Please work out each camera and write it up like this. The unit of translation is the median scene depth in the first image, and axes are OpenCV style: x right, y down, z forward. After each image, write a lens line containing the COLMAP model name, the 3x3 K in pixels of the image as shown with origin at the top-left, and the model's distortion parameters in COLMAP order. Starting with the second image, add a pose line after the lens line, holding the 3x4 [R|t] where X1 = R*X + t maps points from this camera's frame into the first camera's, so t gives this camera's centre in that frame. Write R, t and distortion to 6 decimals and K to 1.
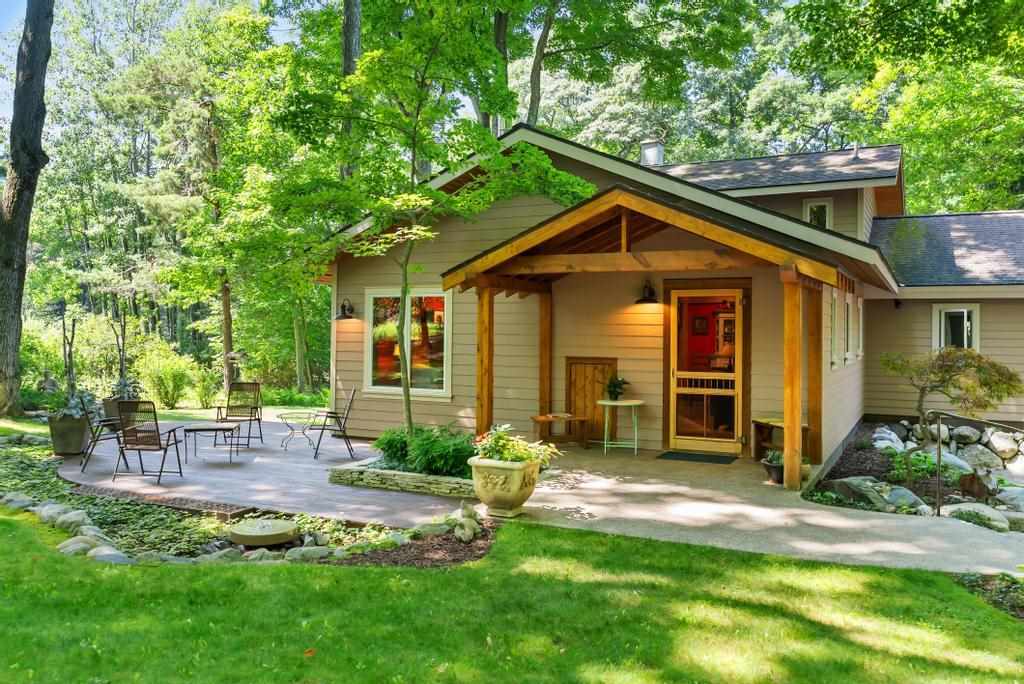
lens RADIAL K [[805.7, 0, 513.6], [0, 805.7, 320.3], [0, 0, 1]] dist [-0.005373, -0.001746]
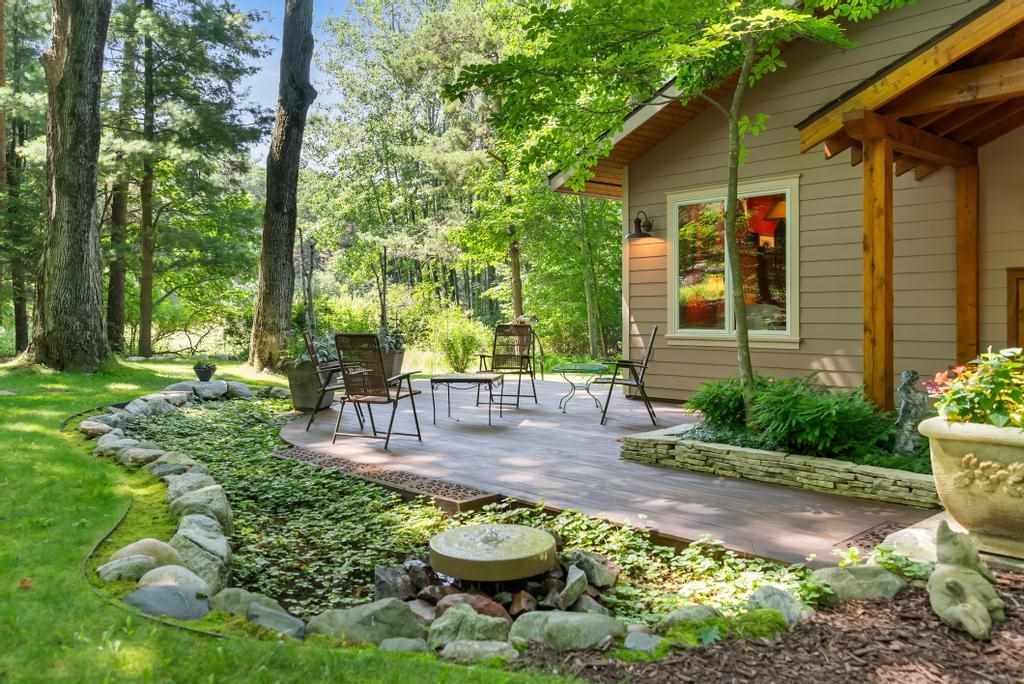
lens RADIAL K [[805.7, 0, 513.6], [0, 805.7, 320.3], [0, 0, 1]] dist [-0.005373, -0.001746]
pose [[0.935232, -0.012473, -0.353815, -0.072212], [0.021871, 0.999506, 0.022577, 0.066628], [0.353359, -0.028854, 0.935043, 0.333704]]
